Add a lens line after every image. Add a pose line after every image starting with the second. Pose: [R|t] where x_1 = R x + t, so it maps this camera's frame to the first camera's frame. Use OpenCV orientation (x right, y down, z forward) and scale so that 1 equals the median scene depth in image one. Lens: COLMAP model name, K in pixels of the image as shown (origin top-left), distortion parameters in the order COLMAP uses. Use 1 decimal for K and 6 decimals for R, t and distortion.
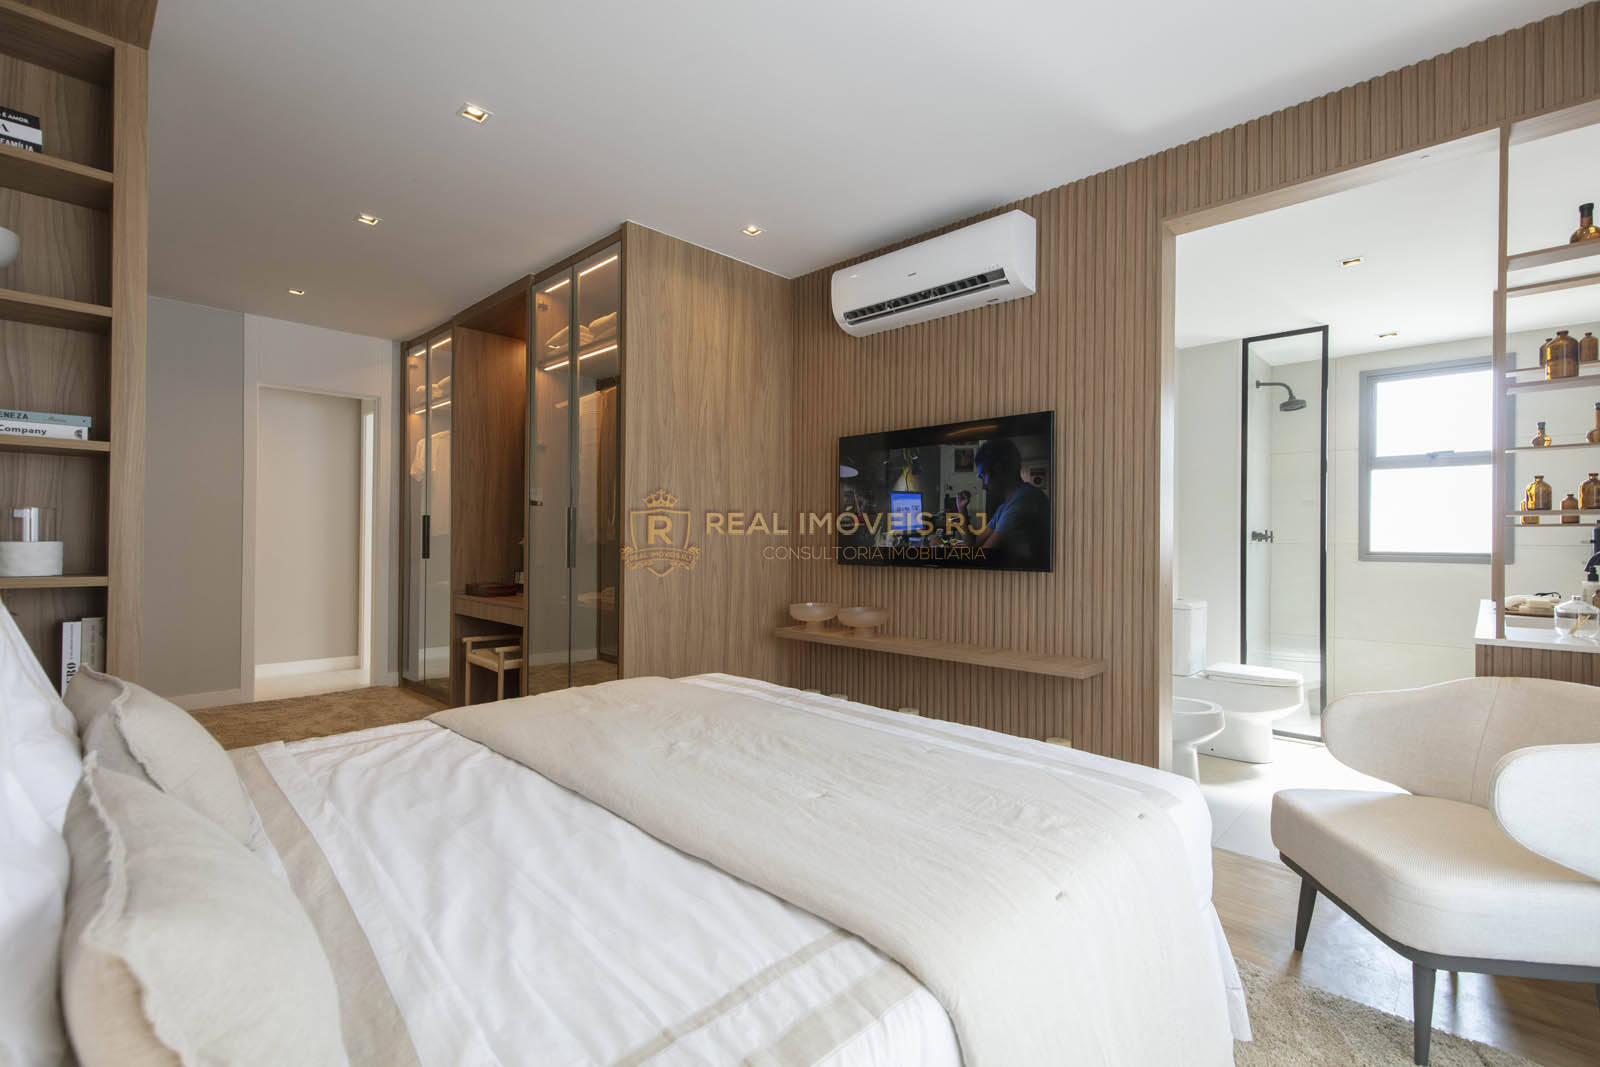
lens RADIAL K [[712.8, 0, 797.4], [0, 712.8, 536.7], [0, 0, 1]] dist [-0.001811, -0.000171]
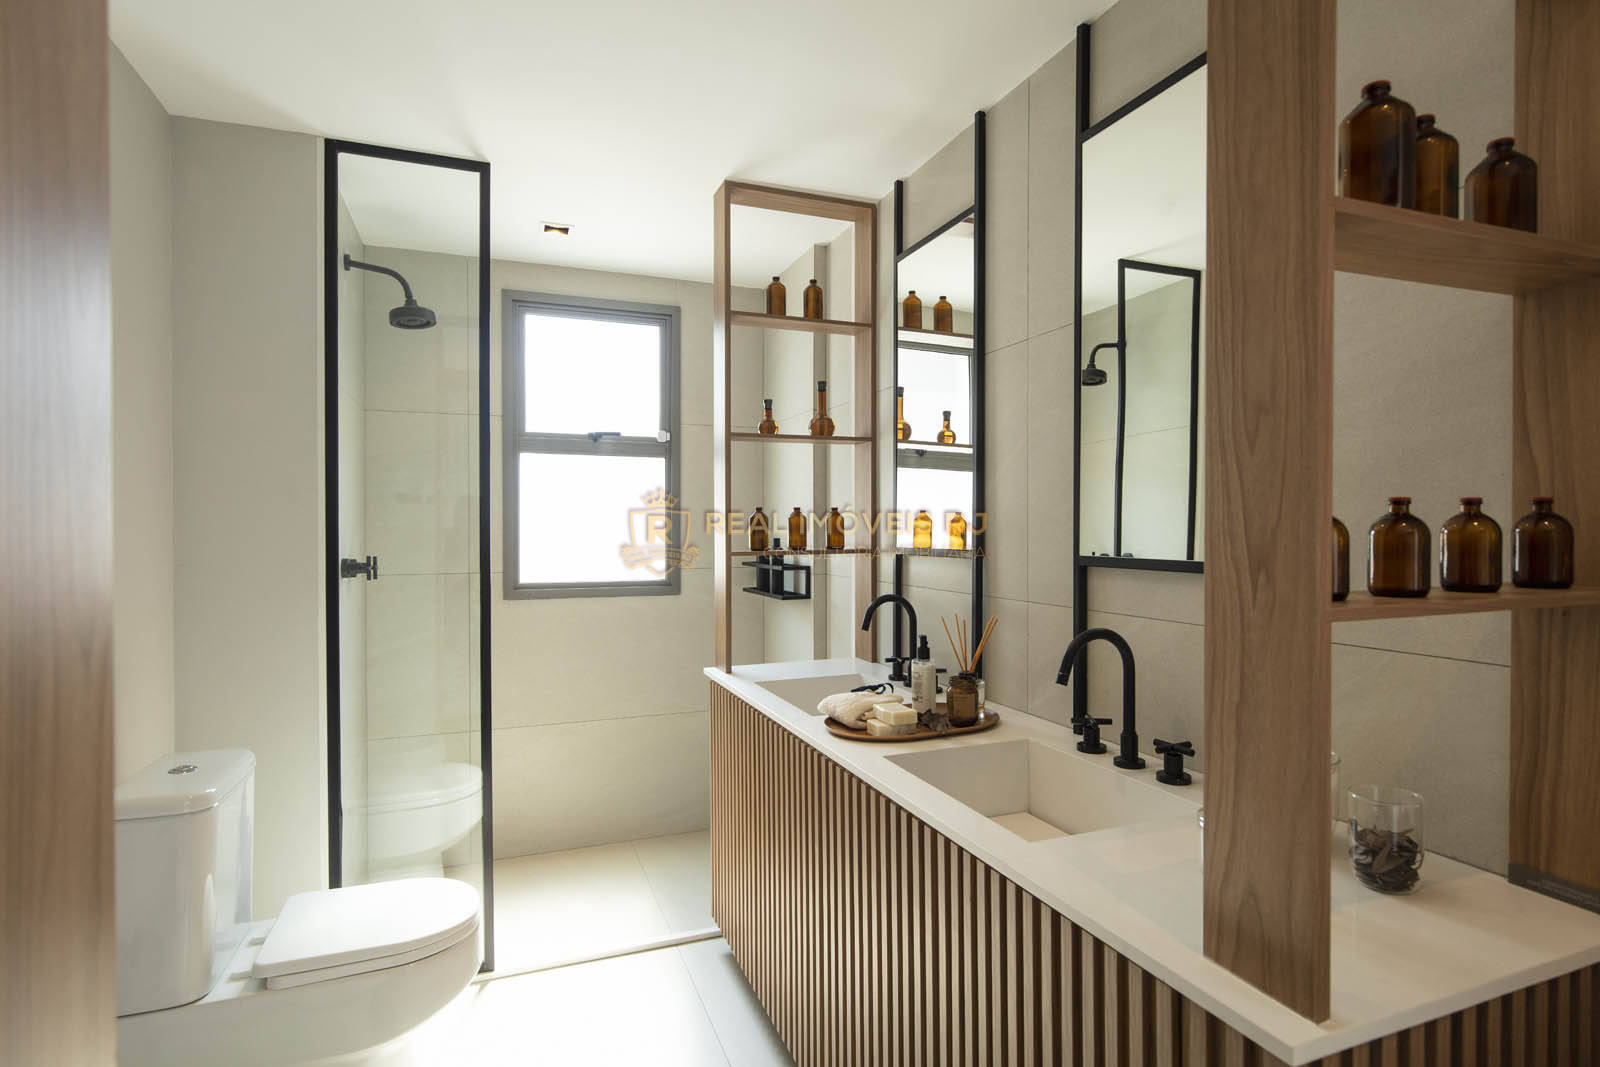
lens RADIAL K [[821.7, 0, 802.2], [0, 821.7, 534.2], [0, 0, 1]] dist [0.000182, -0.000026]
pose [[0.417049, -0.011556, 0.908810, 0.263662], [0.000180, 0.999920, 0.012632, -0.032104], [-0.908884, -0.005105, 0.417018, 0.486129]]
